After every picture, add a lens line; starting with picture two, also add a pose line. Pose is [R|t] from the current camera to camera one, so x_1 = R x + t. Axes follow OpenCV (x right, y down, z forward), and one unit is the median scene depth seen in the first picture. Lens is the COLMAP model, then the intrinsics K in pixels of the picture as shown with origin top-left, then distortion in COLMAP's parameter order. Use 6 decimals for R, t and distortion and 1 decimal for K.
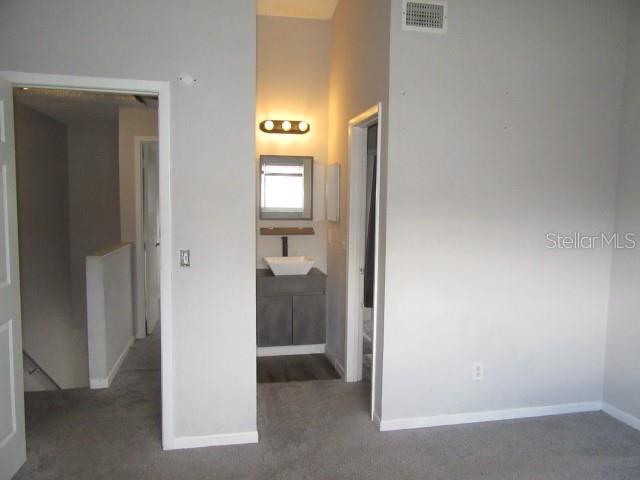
lens RADIAL K [[502.3, 0, 320.0], [0, 502.3, 240.0], [0, 0, 1]] dist [0.082148, -0.000258]
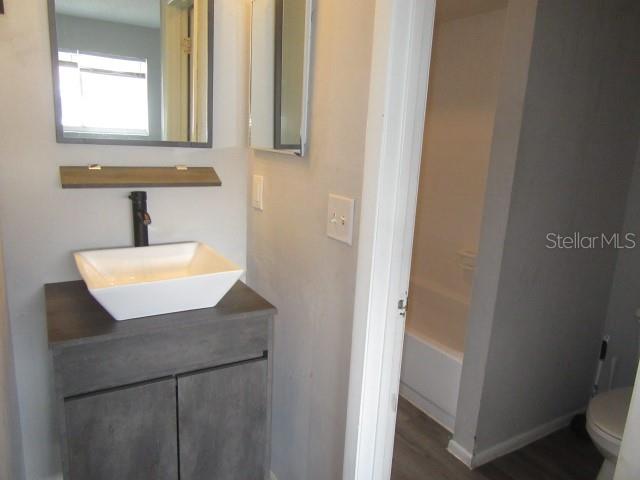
lens RADIAL K [[484.4, 0, 320.0], [0, 484.4, 240.0], [0, 0, 1]] dist [-0.073162, 0.000886]
pose [[0.941161, -0.029488, 0.336669, -0.063989], [-0.017659, 0.990534, 0.136124, -0.021446], [-0.337496, -0.134060, 0.931732, 0.633186]]
